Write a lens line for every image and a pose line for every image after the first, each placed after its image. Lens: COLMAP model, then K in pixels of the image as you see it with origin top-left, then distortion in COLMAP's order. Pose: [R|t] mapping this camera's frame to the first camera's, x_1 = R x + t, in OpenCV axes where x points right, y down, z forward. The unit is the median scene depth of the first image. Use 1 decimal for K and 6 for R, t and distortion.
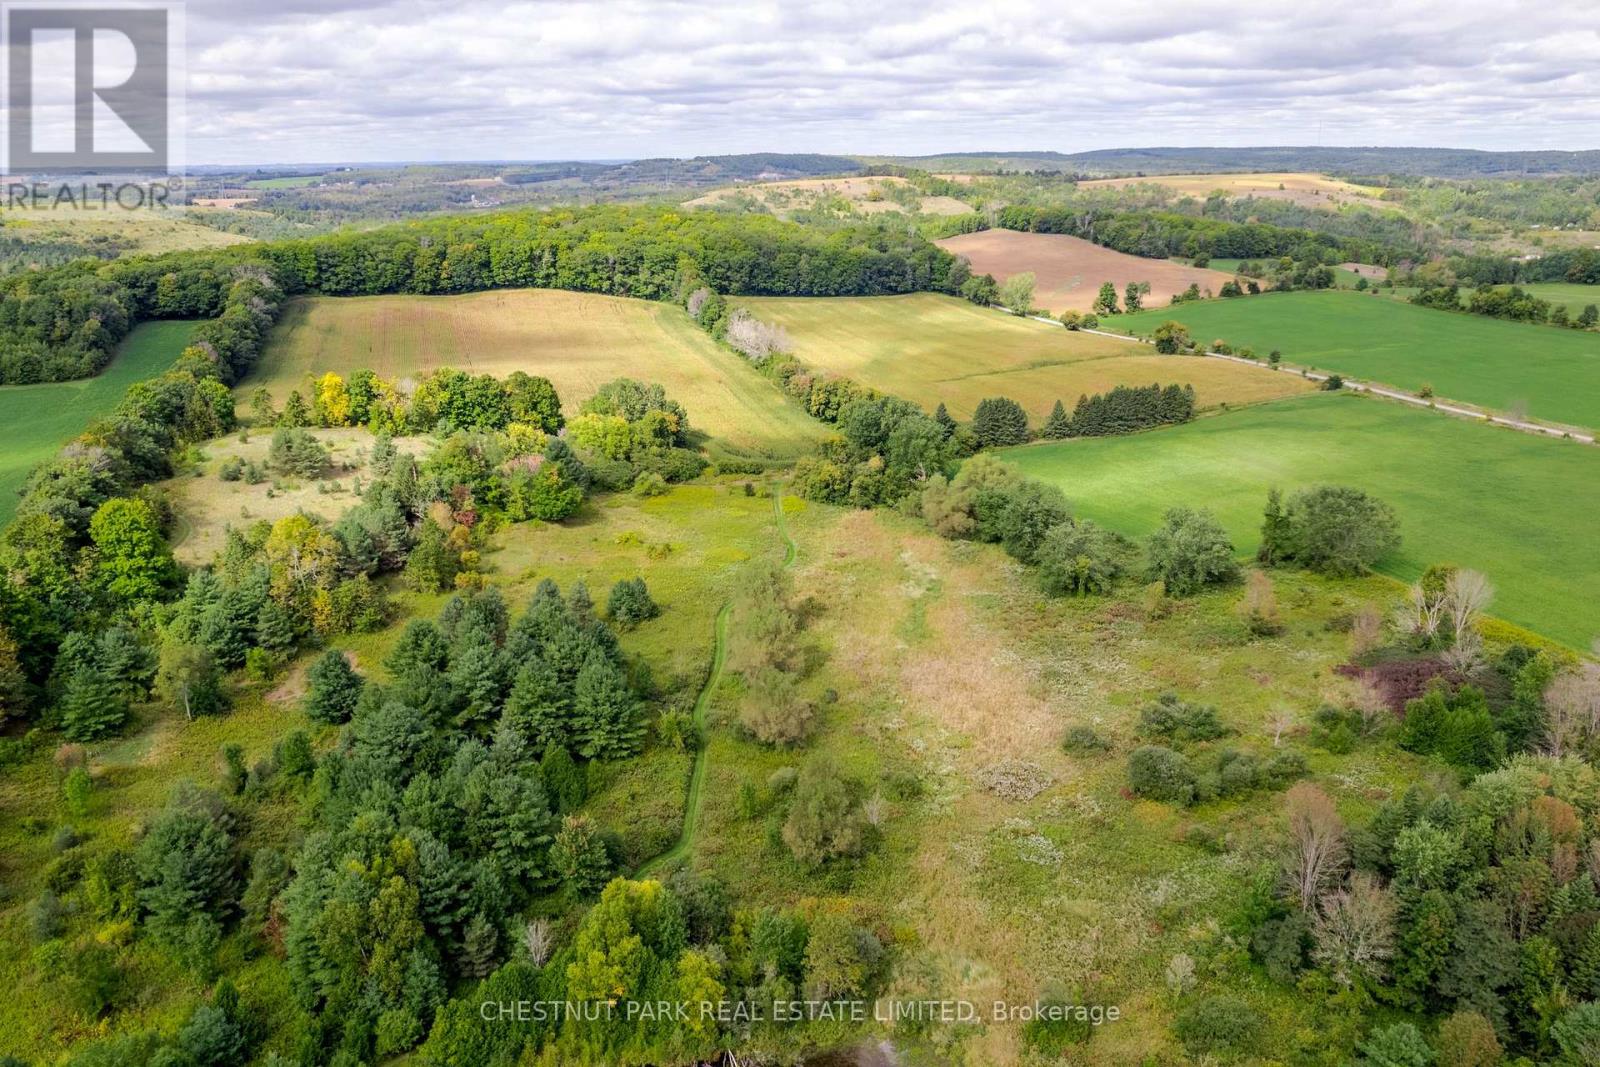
lens RADIAL K [[1226.0, 0, 800.0], [0, 1226.0, 533.5], [0, 0, 1]] dist [-0.030956, 0.007932]
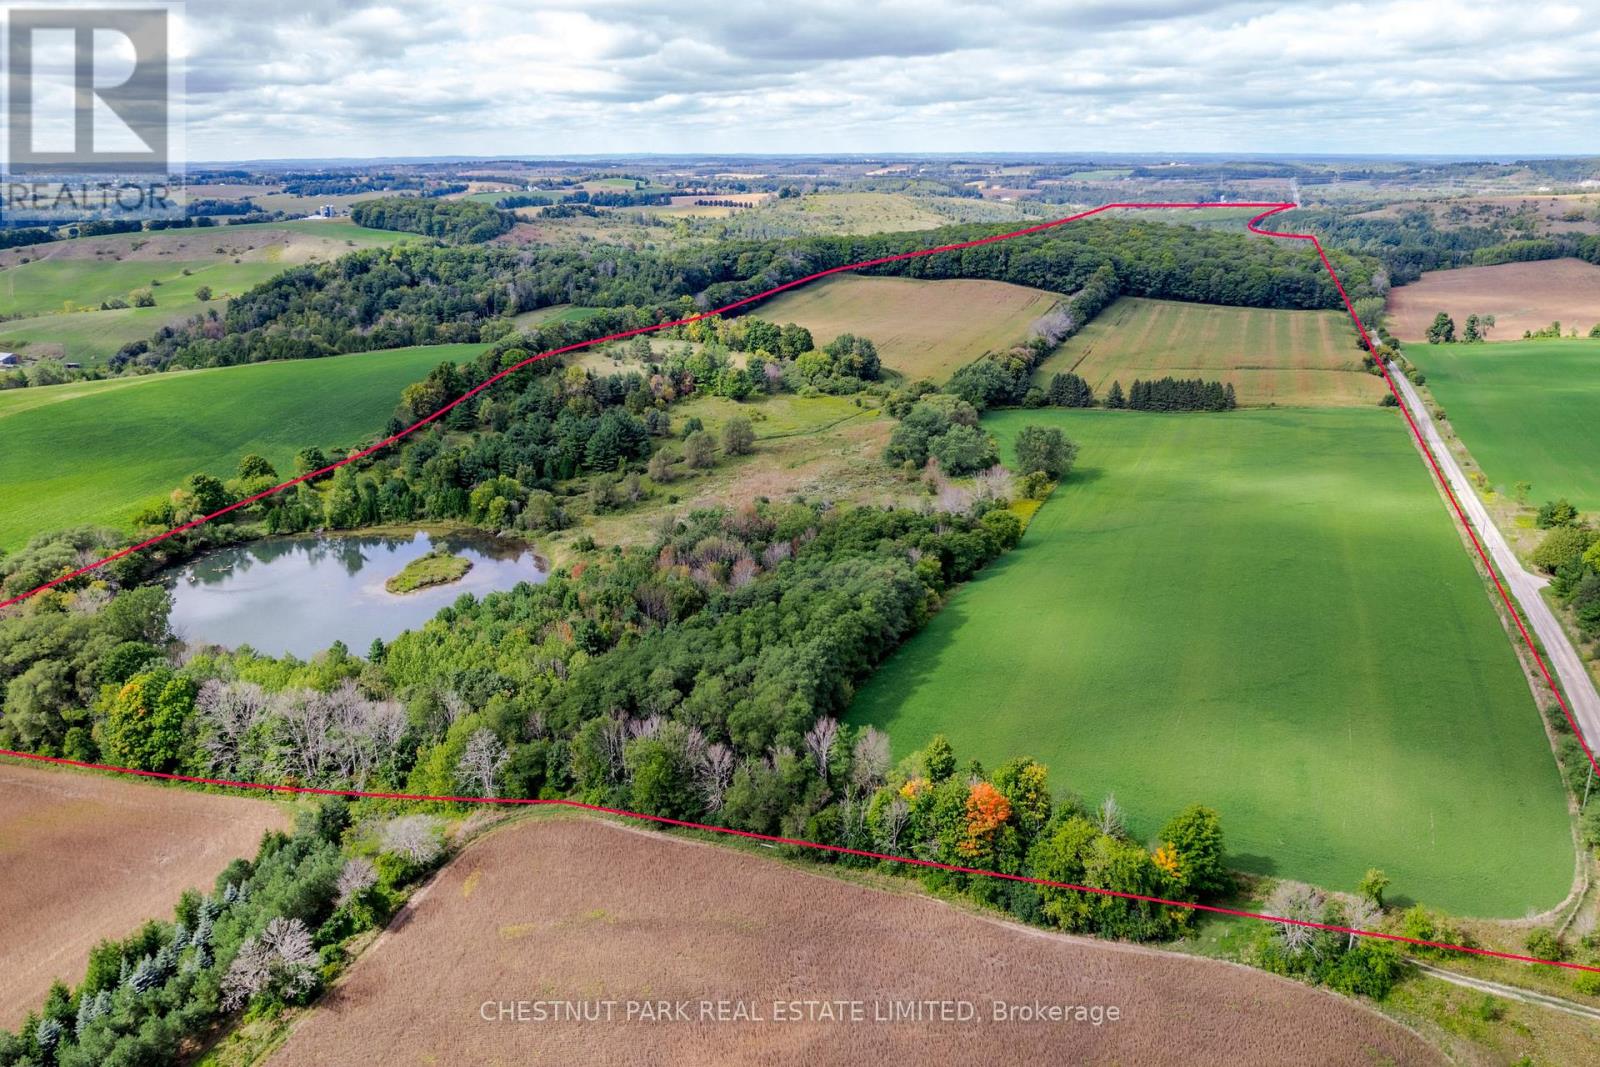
lens RADIAL K [[1226.0, 0, 800.0], [0, 1226.0, 533.5], [0, 0, 1]] dist [-0.030956, 0.007932]
pose [[0.783840, 0.192737, -0.590295, 0.469451], [-0.187607, 0.979692, 0.070760, 0.018602], [0.591945, 0.055279, 0.804080, -0.199076]]
